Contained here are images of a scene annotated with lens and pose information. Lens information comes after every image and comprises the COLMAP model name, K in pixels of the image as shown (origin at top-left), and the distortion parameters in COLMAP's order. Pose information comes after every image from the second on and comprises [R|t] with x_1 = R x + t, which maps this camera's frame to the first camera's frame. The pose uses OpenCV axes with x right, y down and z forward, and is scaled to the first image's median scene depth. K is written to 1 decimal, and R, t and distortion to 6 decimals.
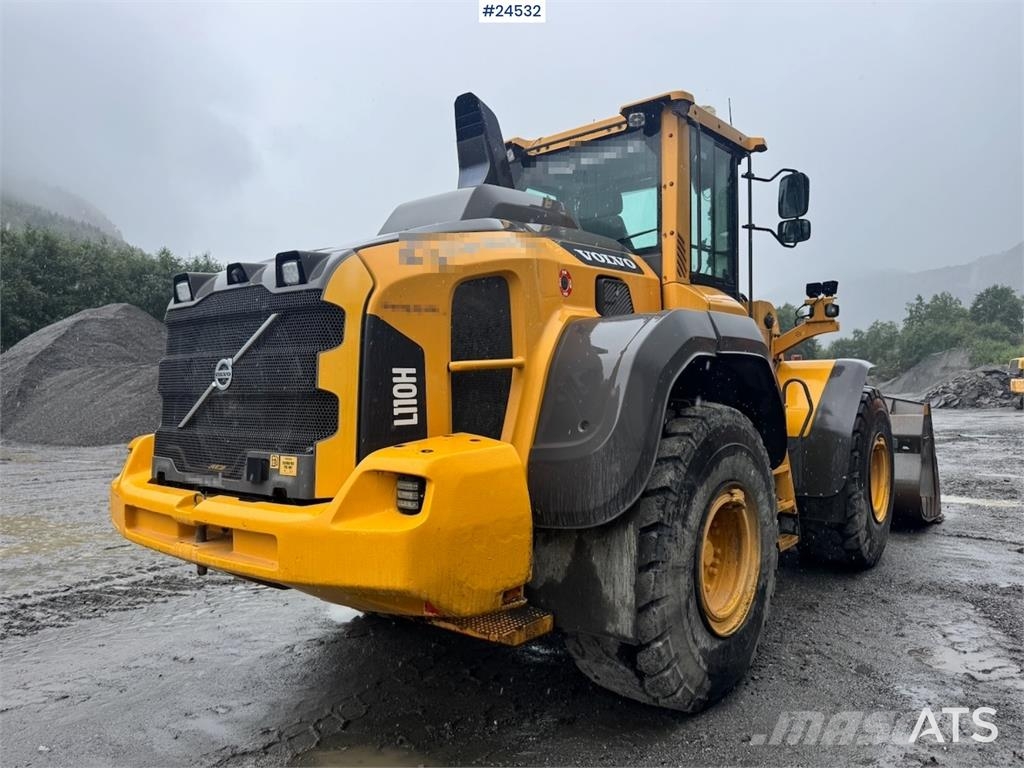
lens RADIAL K [[756.9, 0, 511.9], [0, 756.9, 385.5], [0, 0, 1]] dist [0.010048, 0.001218]
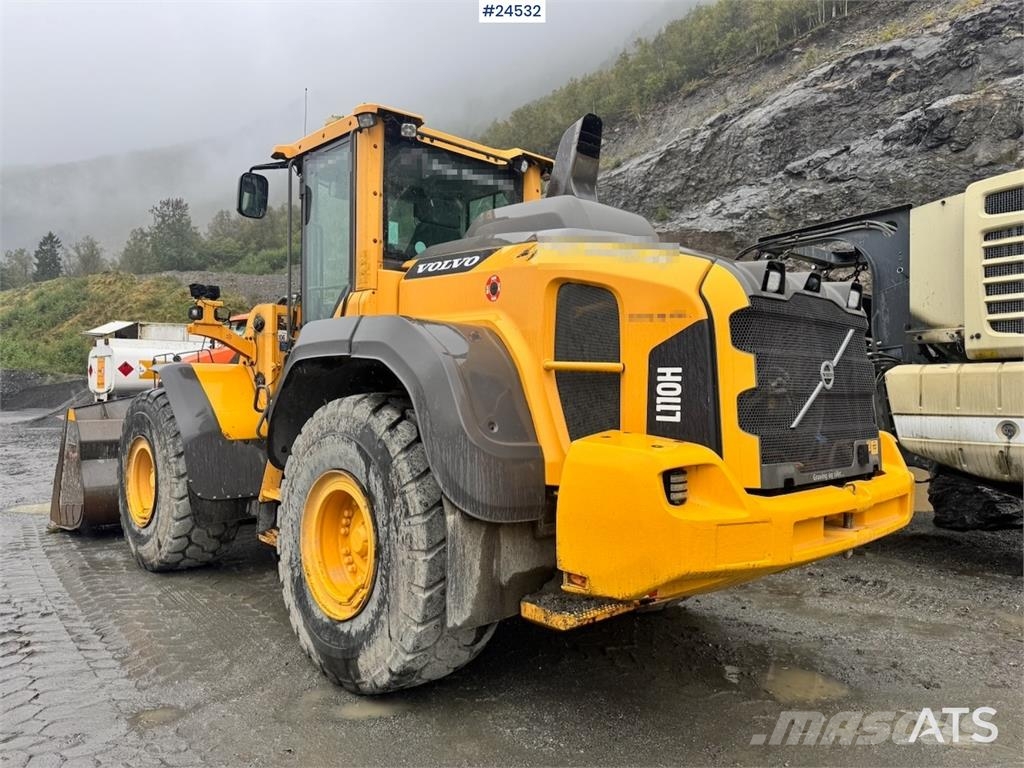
lens RADIAL K [[724.2, 0, 517.0], [0, 724.2, 389.2], [0, 0, 1]] dist [0.042225, -0.051778]
pose [[0.104311, 0.014582, 0.994438, -1.225878], [-0.016752, 0.999776, -0.012903, 0.022362], [-0.994404, -0.015313, 0.104532, 1.114380]]
